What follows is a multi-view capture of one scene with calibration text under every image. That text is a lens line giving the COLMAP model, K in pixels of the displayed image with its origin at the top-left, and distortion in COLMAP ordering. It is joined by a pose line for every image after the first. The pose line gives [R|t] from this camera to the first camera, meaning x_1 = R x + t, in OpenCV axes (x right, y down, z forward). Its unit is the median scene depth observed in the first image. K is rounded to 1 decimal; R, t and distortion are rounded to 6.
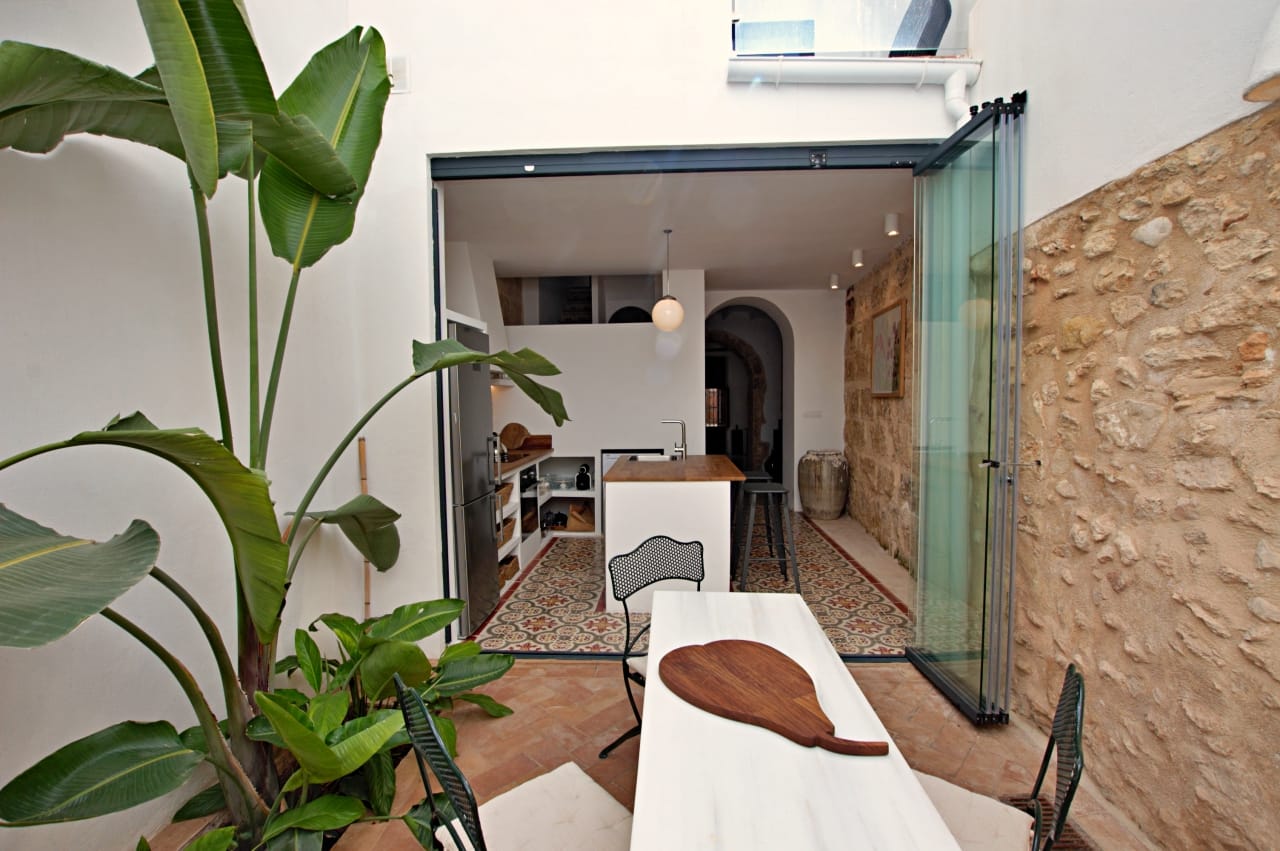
lens RADIAL K [[568.1, 0, 641.0], [0, 568.1, 425.1], [0, 0, 1]] dist [-0.034653, 0.006040]
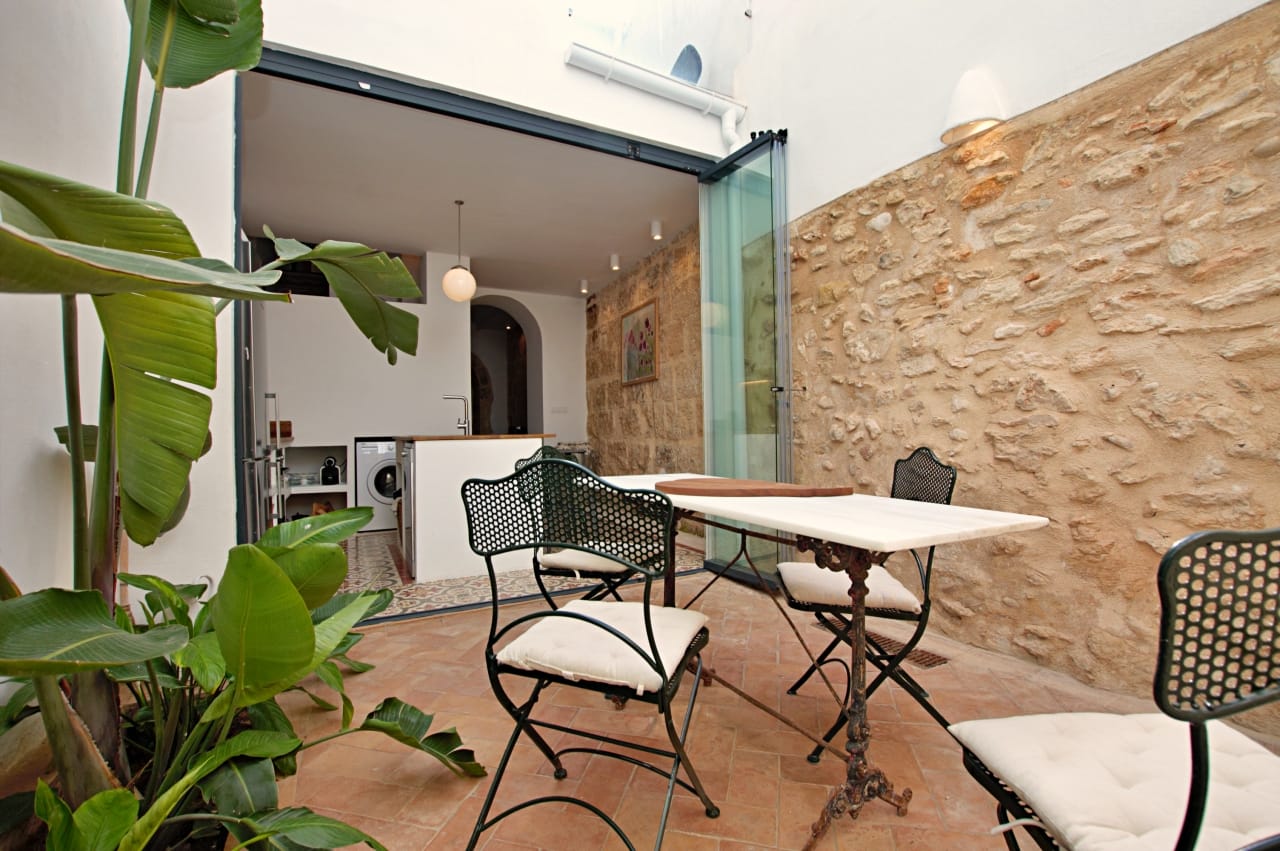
lens RADIAL K [[568.1, 0, 641.6], [0, 568.1, 427.1], [0, 0, 1]] dist [-0.034653, 0.006040]
pose [[0.852049, 0.000199, 0.523462, -0.422342], [0.033419, 0.997939, -0.054776, 0.254314], [-0.522394, 0.064165, 0.850287, 0.015116]]
